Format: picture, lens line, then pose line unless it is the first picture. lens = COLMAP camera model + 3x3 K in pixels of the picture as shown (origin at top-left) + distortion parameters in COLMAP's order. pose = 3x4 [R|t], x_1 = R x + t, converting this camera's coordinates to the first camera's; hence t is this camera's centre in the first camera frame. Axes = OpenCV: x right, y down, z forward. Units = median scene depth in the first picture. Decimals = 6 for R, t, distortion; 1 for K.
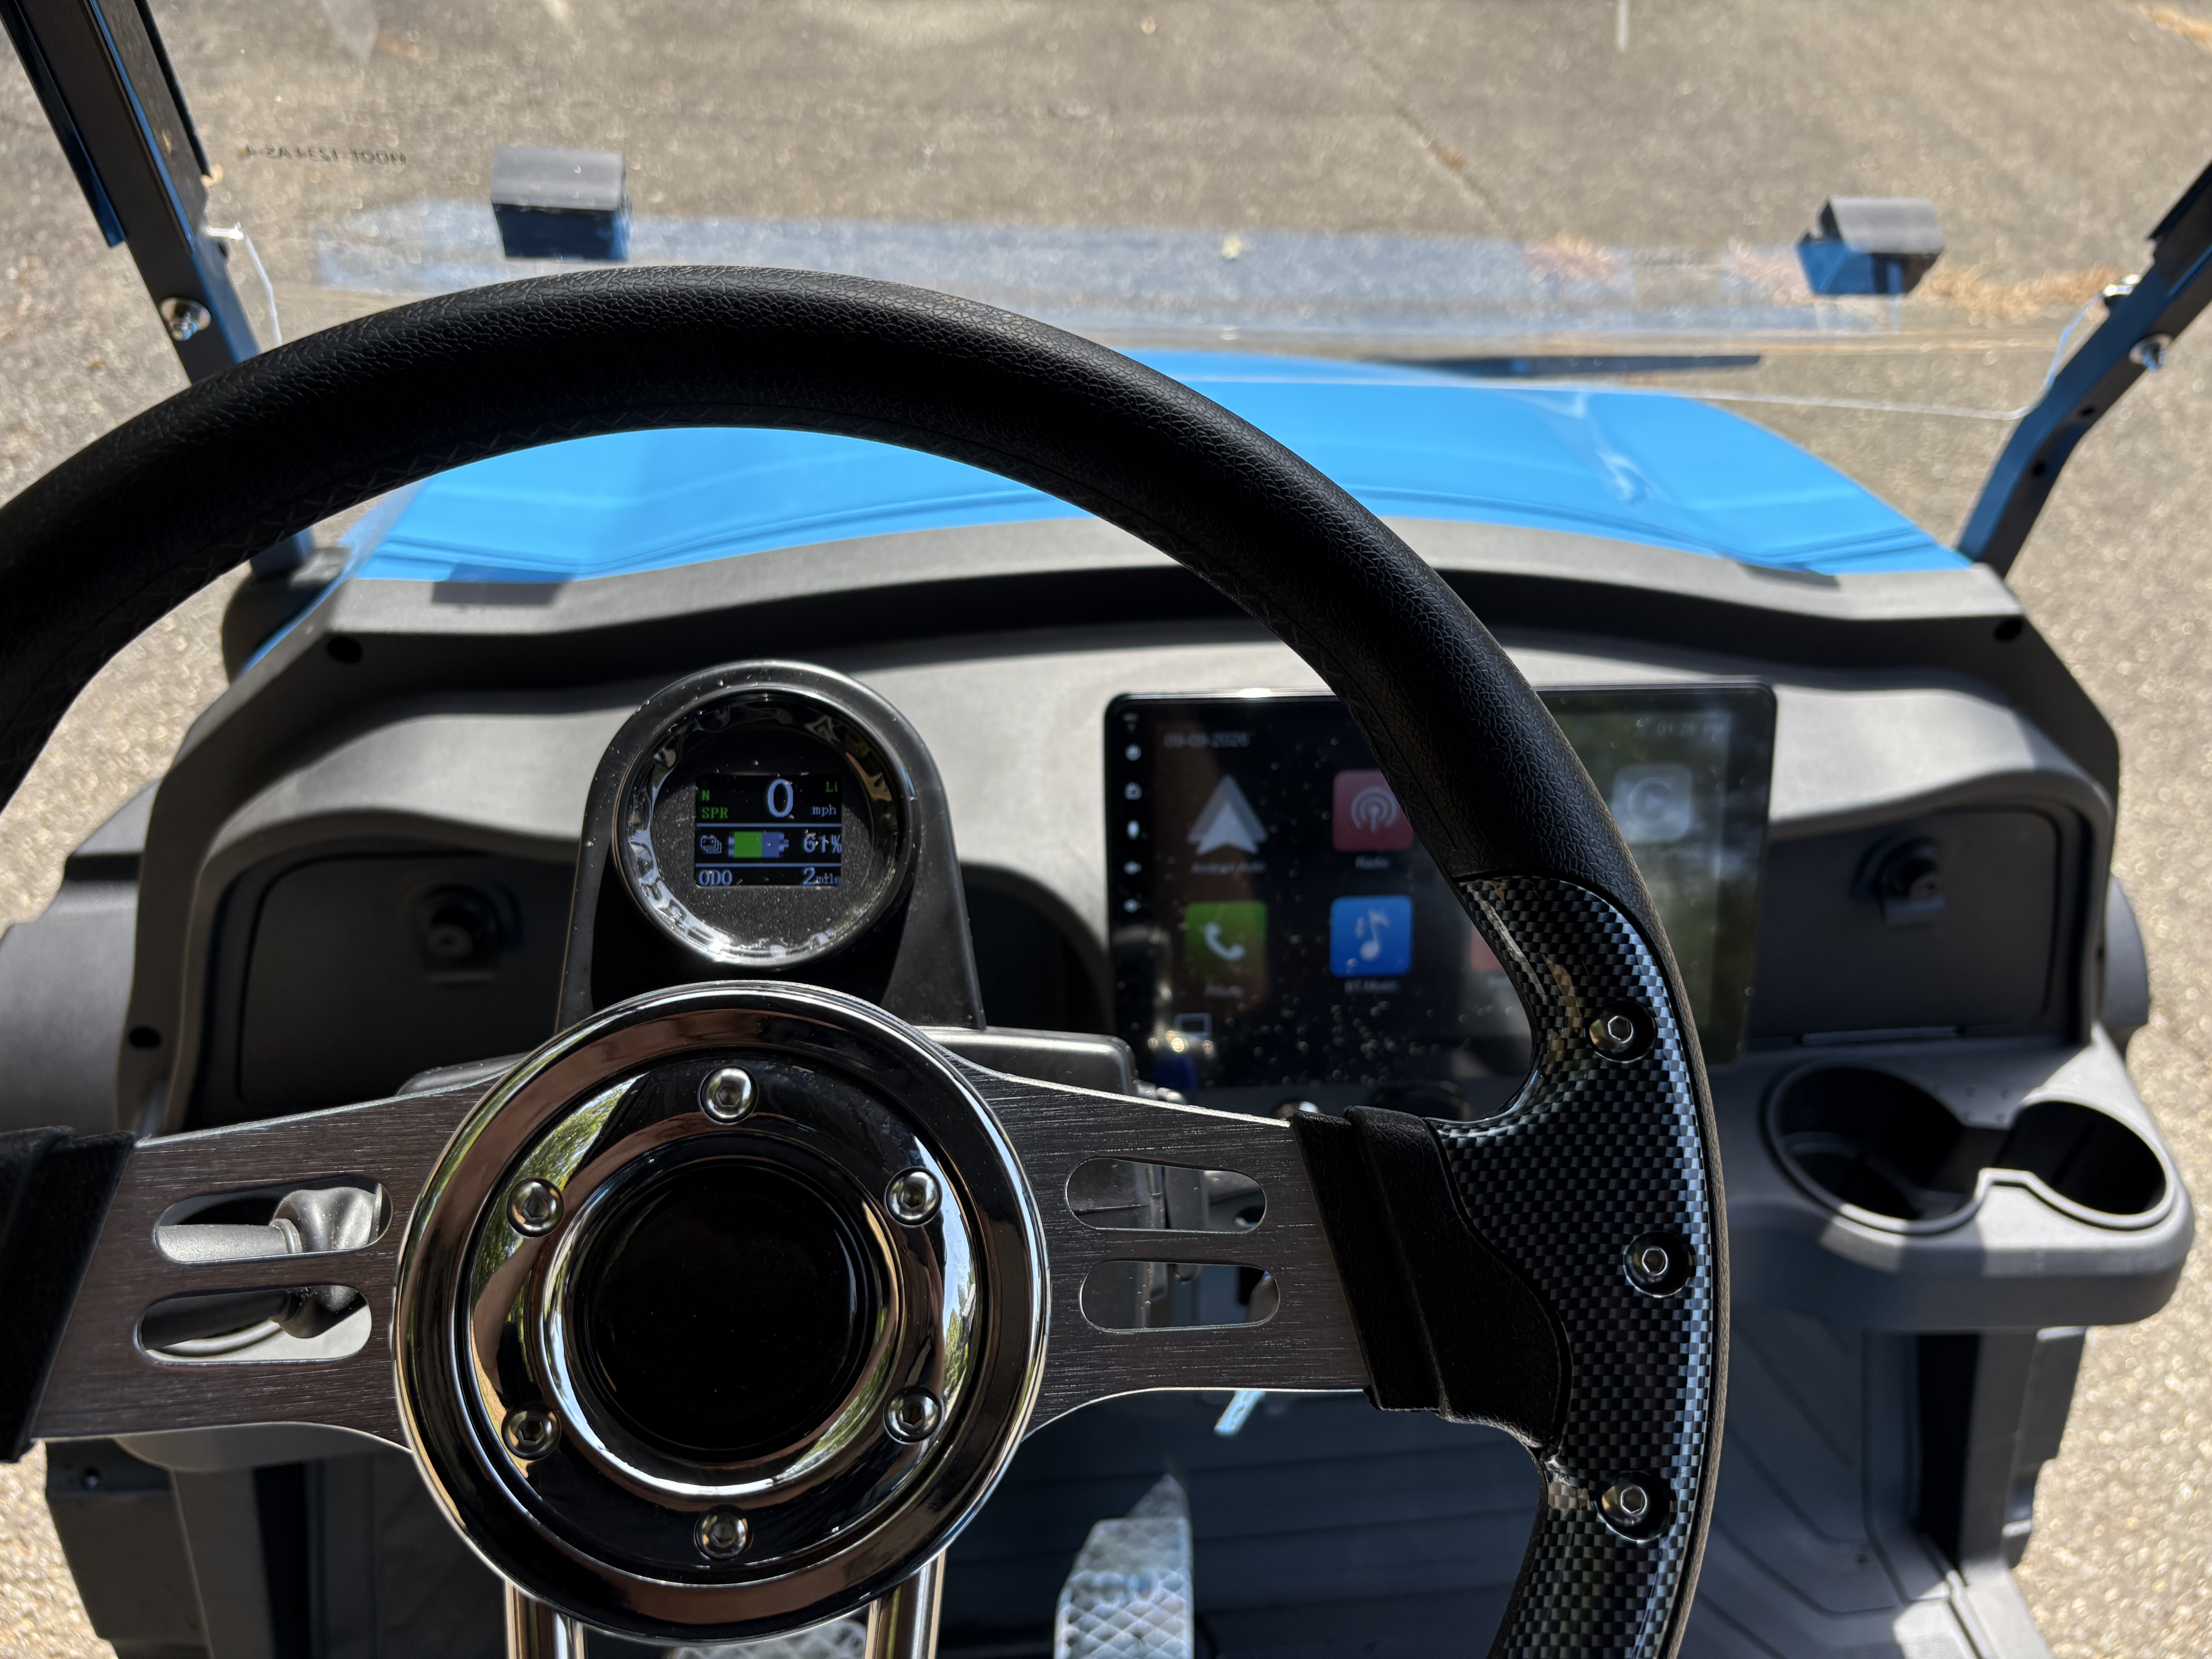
lens RADIAL K [[1609.2, 0, 1116.0], [0, 1609.2, 799.1], [0, 0, 1]] dist [0.090282, -0.188978]
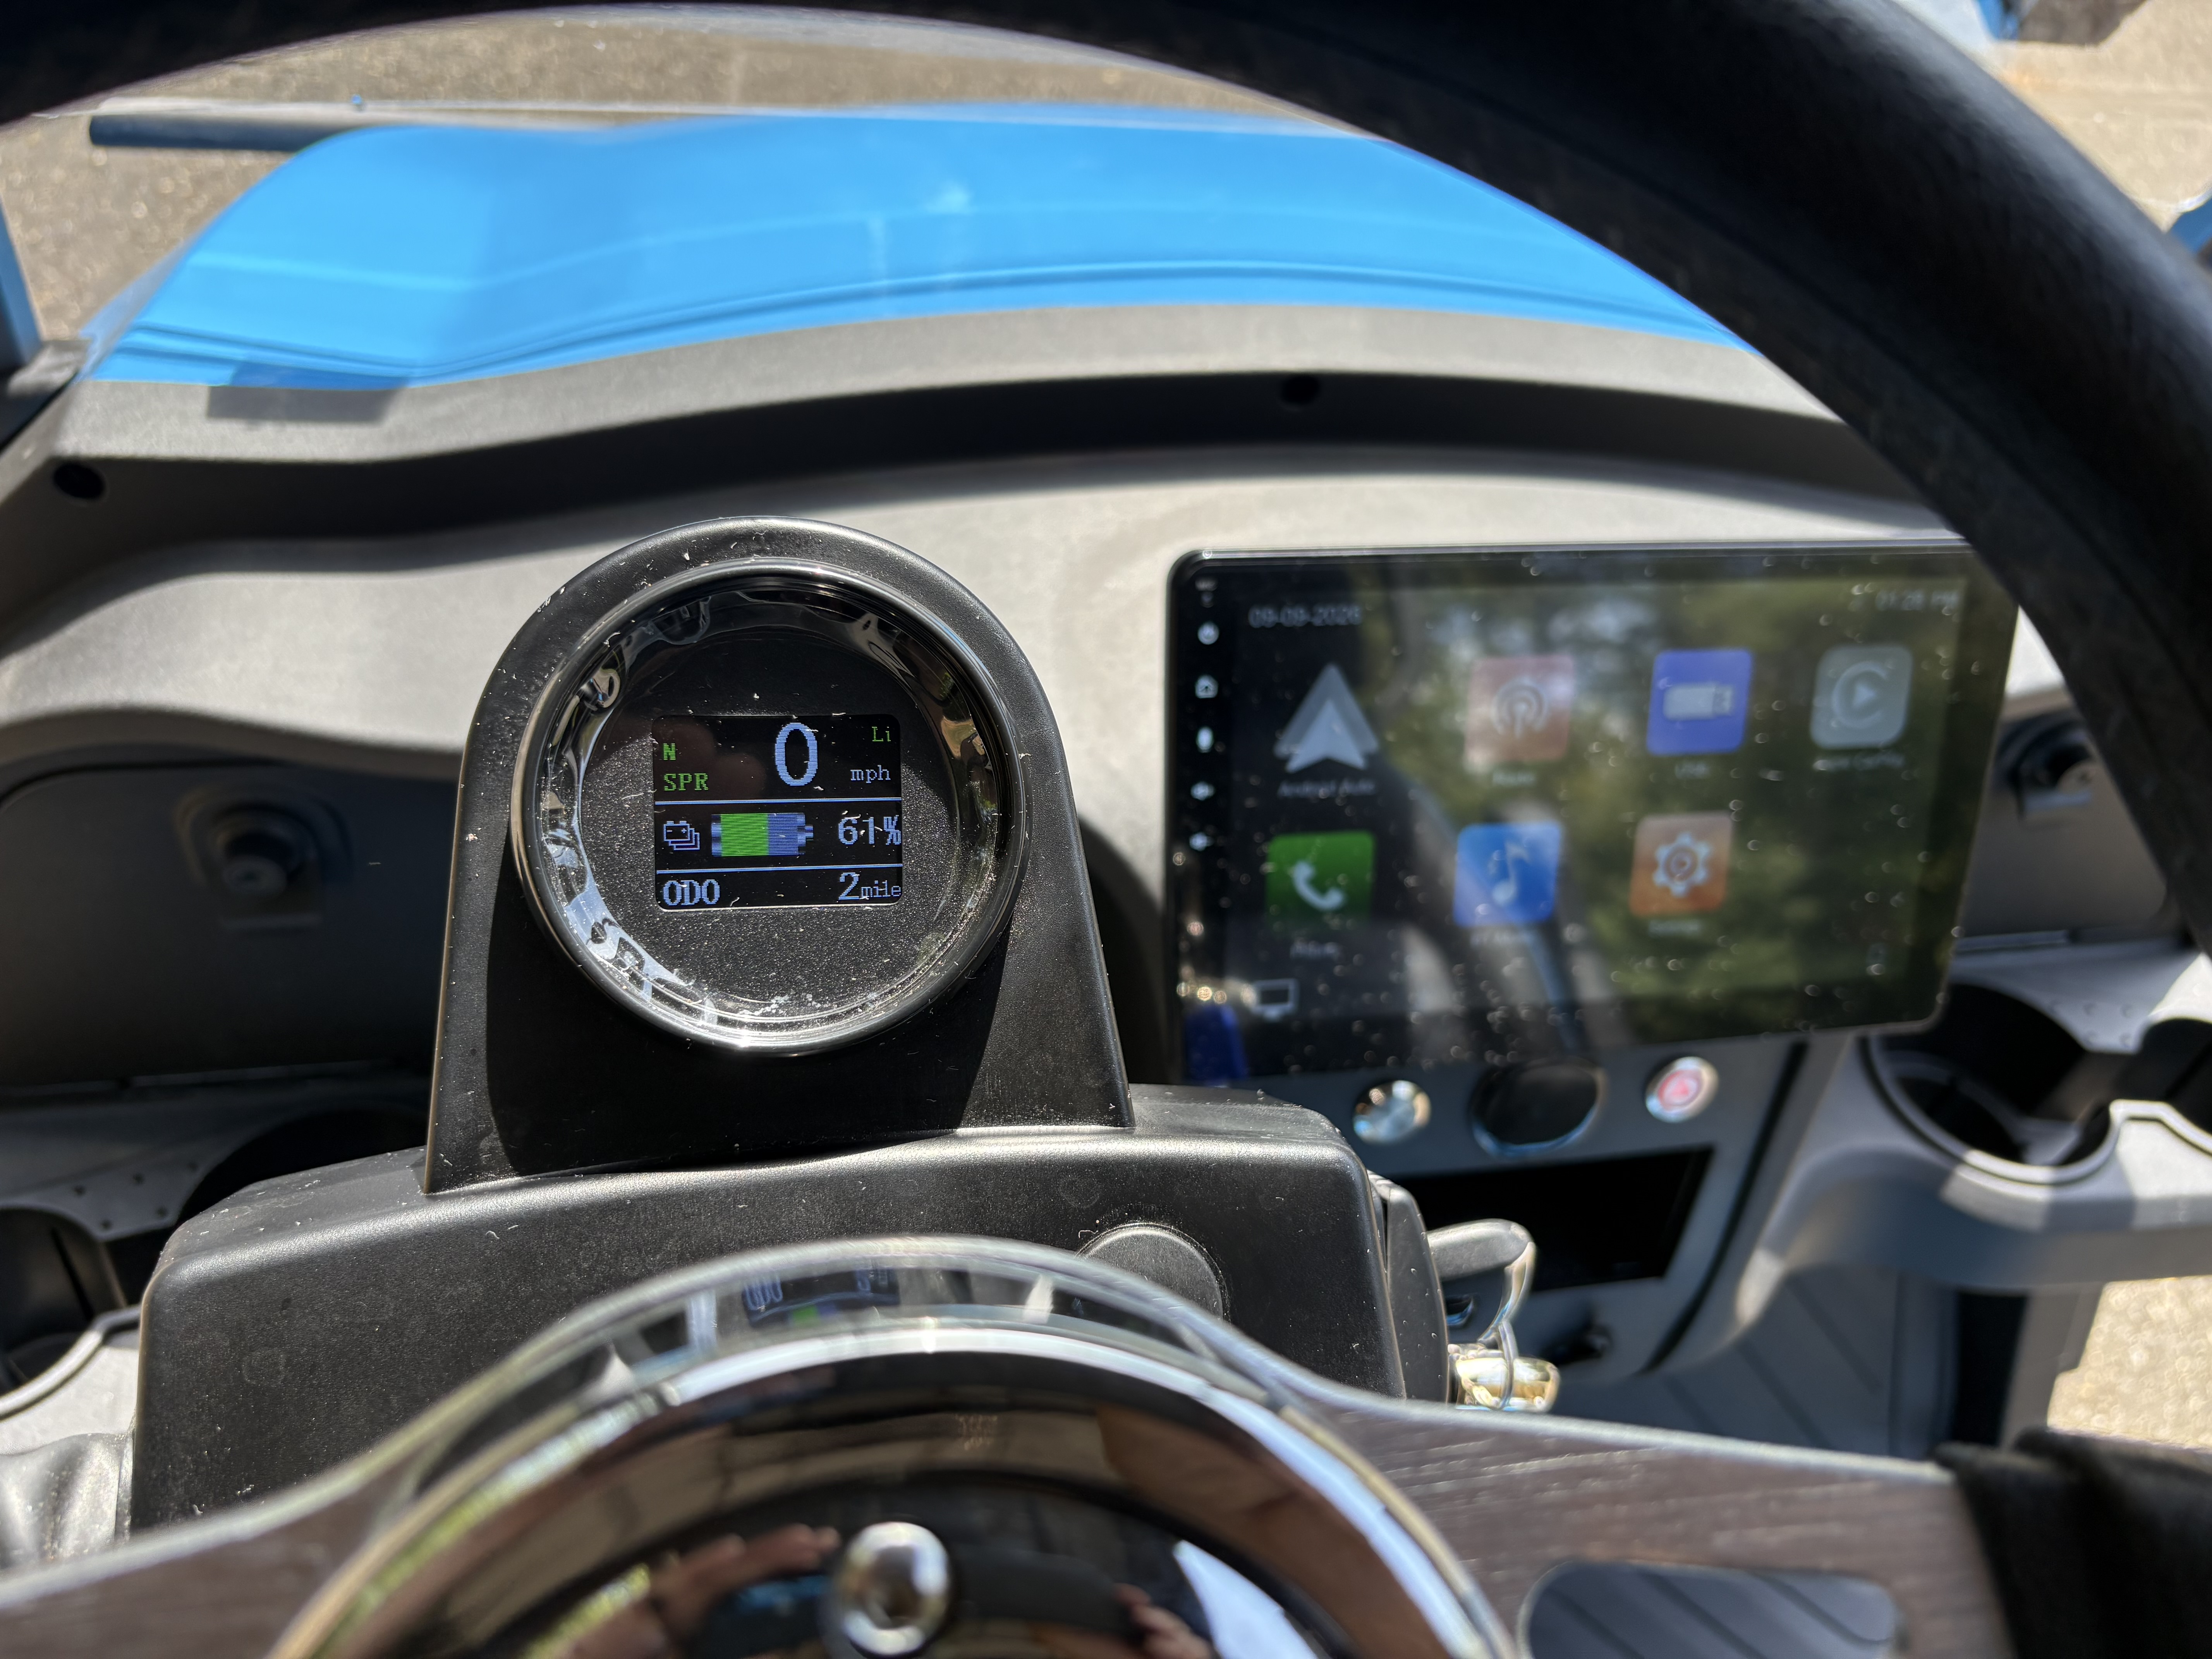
lens RADIAL K [[1666.2, 0, 1106.0], [0, 1666.2, 829.5], [0, 0, 1]] dist [0.046785, -0.059196]
pose [[0.997216, -0.010223, 0.073866, -0.140005], [0.001621, 0.993296, 0.115589, -0.043449], [-0.074553, -0.115147, 0.990547, 0.383513]]
